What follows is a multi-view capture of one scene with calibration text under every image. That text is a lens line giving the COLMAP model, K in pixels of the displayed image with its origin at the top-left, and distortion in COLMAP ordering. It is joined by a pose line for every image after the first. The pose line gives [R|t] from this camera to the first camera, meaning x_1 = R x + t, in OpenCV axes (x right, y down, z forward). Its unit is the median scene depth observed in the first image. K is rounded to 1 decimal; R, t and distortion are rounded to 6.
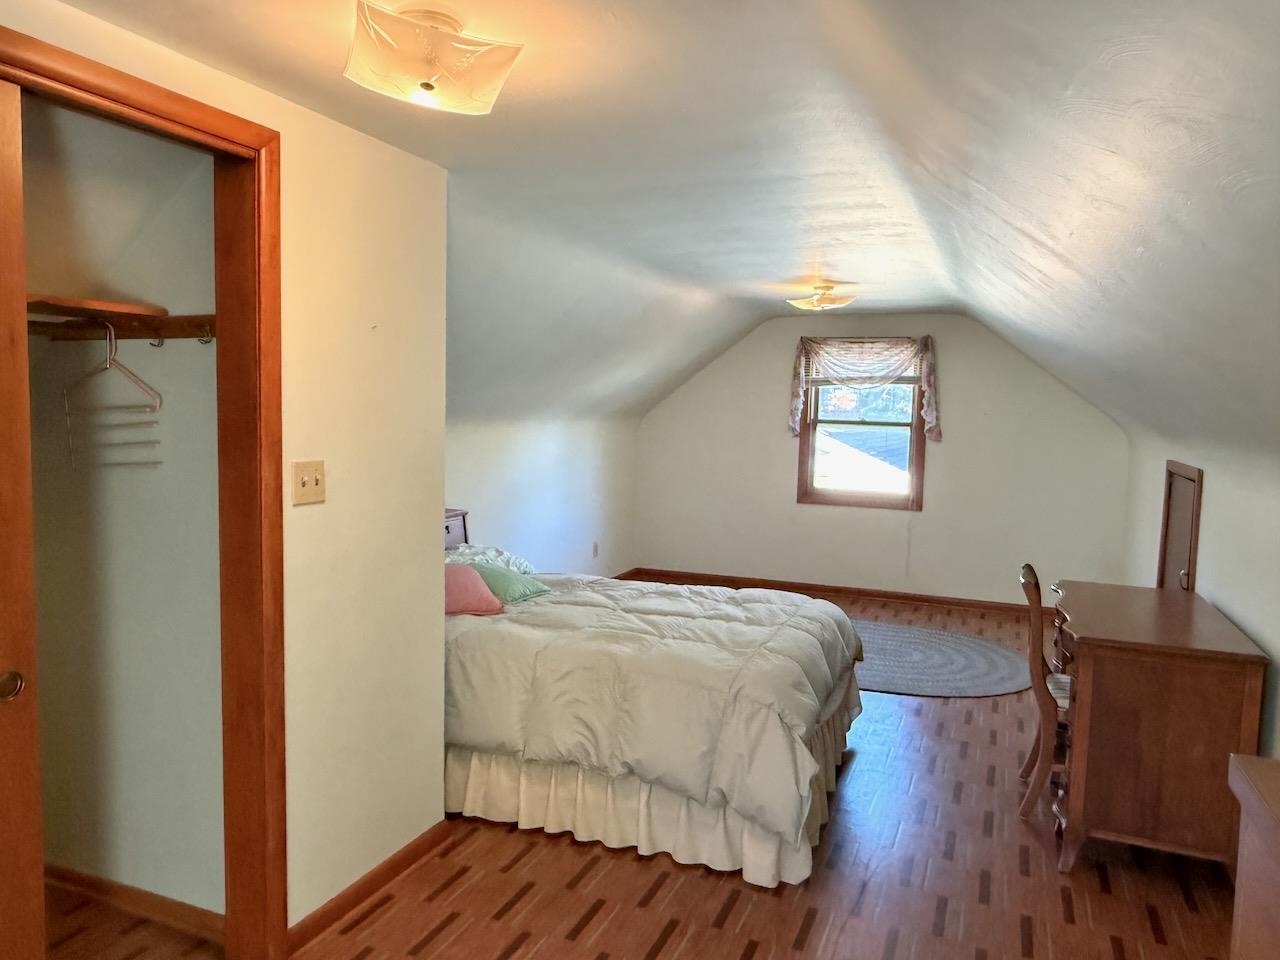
lens RADIAL K [[879.9, 0, 635.4], [0, 879.9, 474.2], [0, 0, 1]] dist [-0.001446, -0.007140]
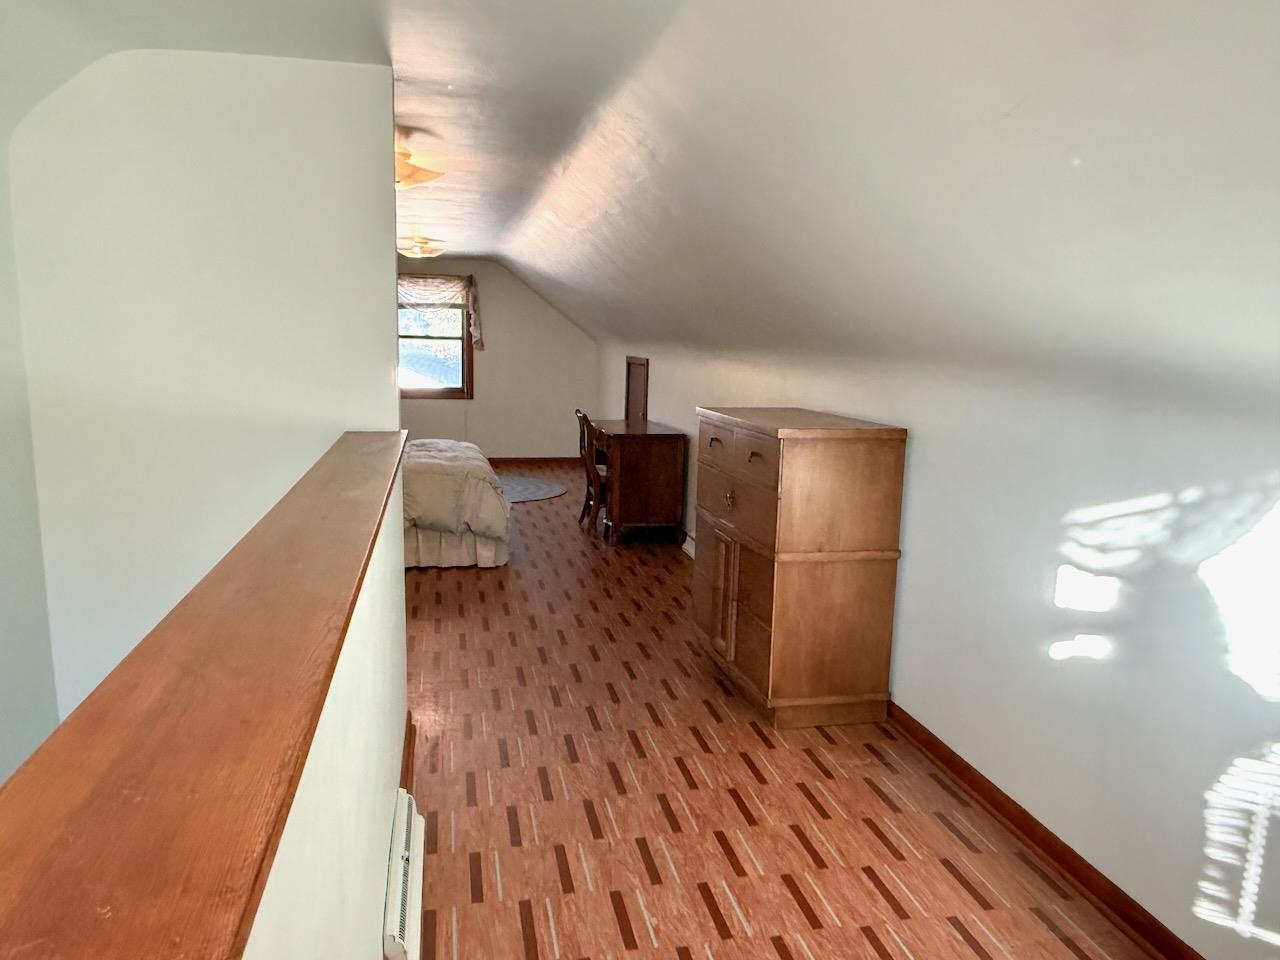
lens RADIAL K [[879.9, 0, 635.4], [0, 879.9, 475.2], [0, 0, 1]] dist [-0.001446, -0.007140]
pose [[0.816314, -0.091468, 0.570320, -0.471880], [0.039774, 0.993940, 0.102479, 0.046921], [-0.576237, -0.060971, 0.815005, -0.538259]]
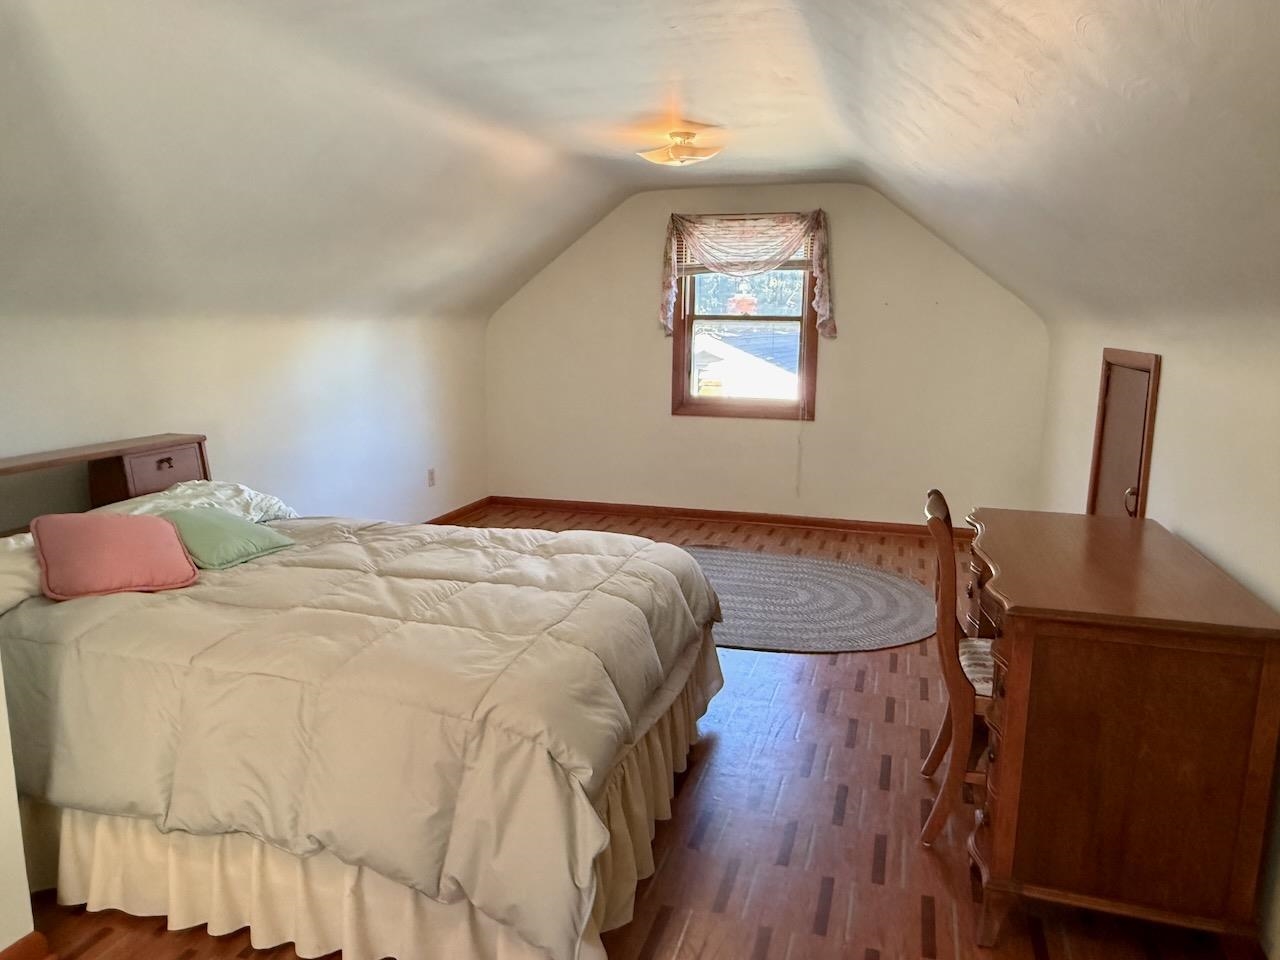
lens RADIAL K [[879.9, 0, 630.4], [0, 879.9, 471.6], [0, 0, 1]] dist [-0.001446, -0.007140]
pose [[0.995641, -0.031240, 0.087882, 0.117687], [0.023082, 0.995458, 0.092358, 0.013399], [-0.090368, -0.089927, 0.991840, 0.270767]]
